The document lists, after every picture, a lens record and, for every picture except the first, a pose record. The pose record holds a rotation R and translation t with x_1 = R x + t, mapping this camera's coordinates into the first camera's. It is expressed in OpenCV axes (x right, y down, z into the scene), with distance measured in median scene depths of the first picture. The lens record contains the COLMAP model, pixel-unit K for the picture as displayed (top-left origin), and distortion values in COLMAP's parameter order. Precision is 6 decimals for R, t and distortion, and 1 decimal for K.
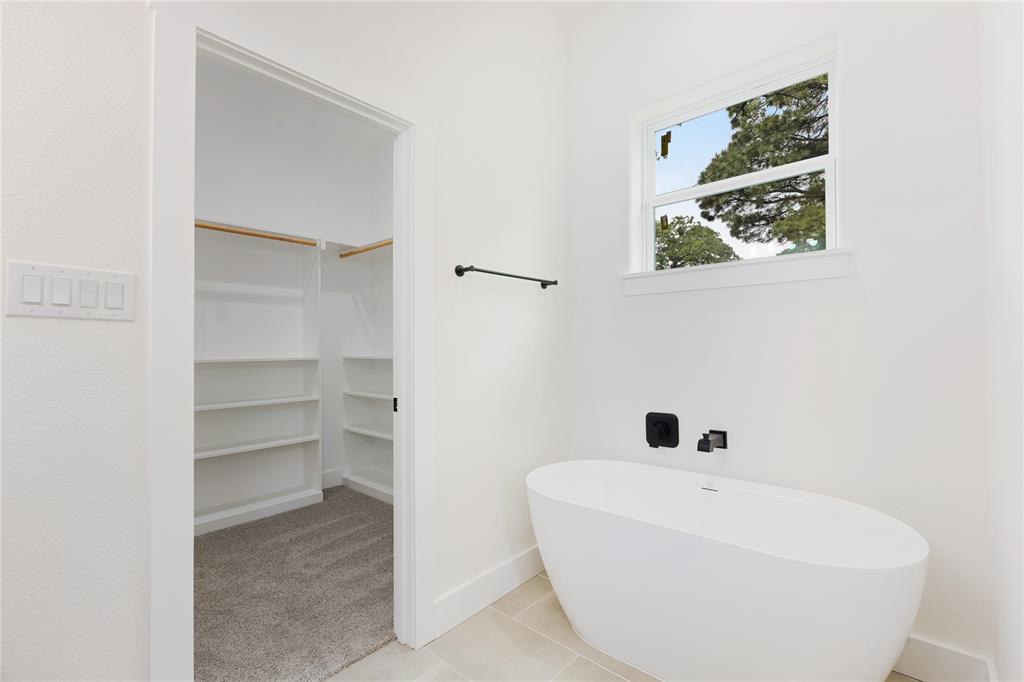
lens RADIAL K [[440.9, 0, 511.5], [0, 440.9, 341.5], [0, 0, 1]] dist [0.002754, 0.000171]
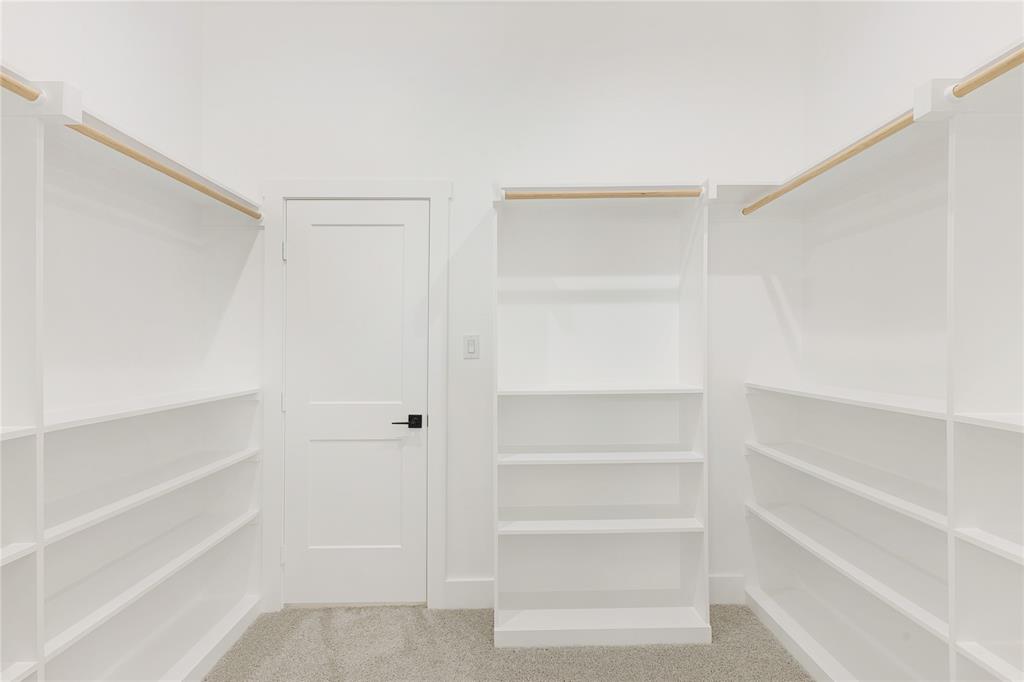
lens RADIAL K [[440.9, 0, 510.8], [0, 440.9, 346.0], [0, 0, 1]] dist [0.002754, 0.000171]
pose [[0.653374, 0.012113, -0.756938, -0.160955], [0.002328, 0.999835, 0.018010, -0.031064], [0.757032, -0.013529, 0.653238, 0.421651]]
